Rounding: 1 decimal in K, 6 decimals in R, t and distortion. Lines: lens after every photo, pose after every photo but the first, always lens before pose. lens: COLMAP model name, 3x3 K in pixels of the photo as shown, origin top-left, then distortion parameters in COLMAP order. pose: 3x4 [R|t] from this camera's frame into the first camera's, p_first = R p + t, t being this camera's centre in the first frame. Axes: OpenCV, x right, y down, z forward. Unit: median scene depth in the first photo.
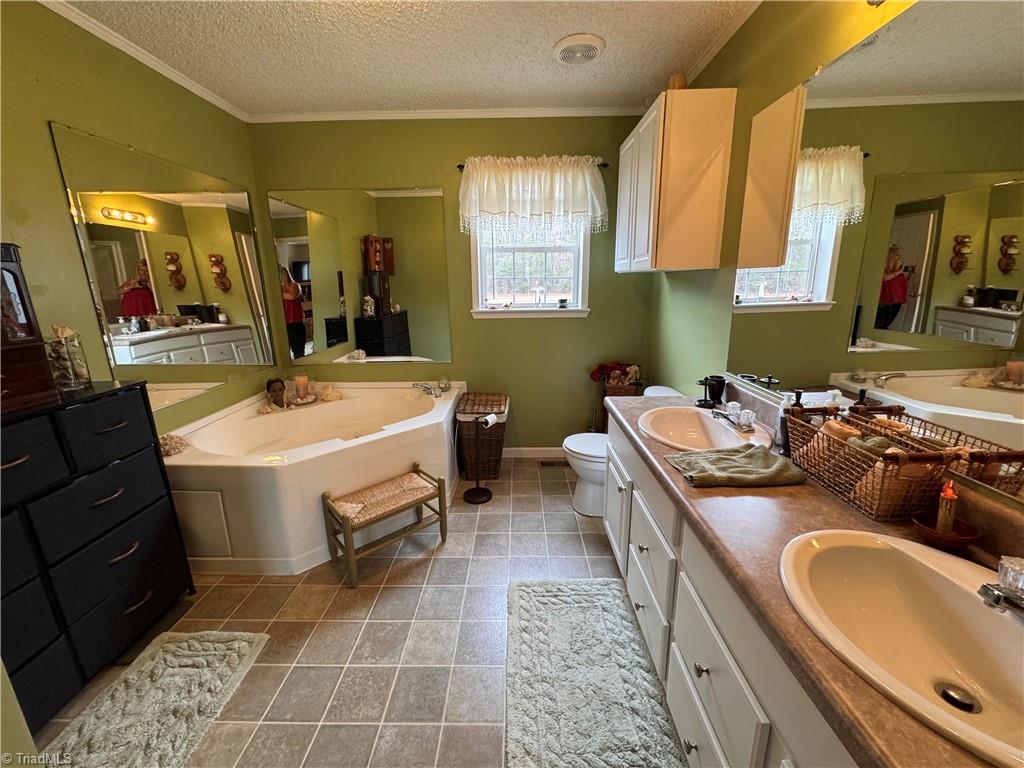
lens RADIAL K [[408.8, 0, 511.6], [0, 408.8, 382.5], [0, 0, 1]] dist [-0.005587, 0.000615]
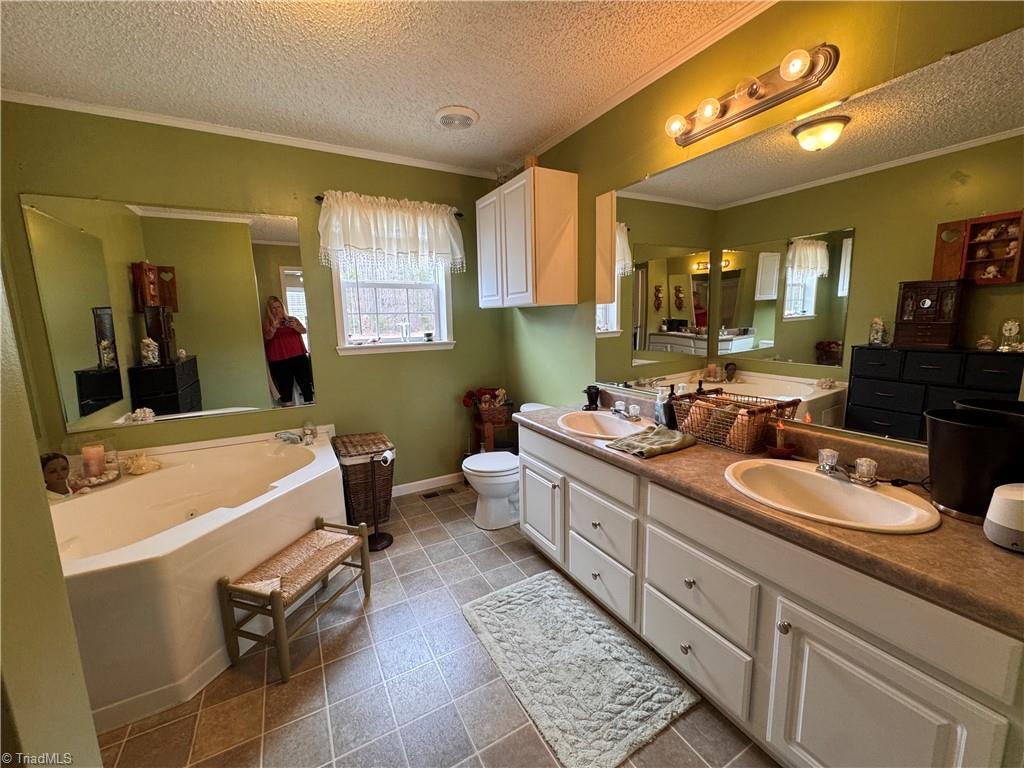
lens RADIAL K [[408.8, 0, 512.4], [0, 408.8, 380.5], [0, 0, 1]] dist [-0.005587, 0.000615]
pose [[0.865939, -0.081981, 0.493385, -0.261445], [0.129042, 0.989697, -0.062034, 0.011488], [-0.483216, 0.117385, 0.867596, 0.001628]]
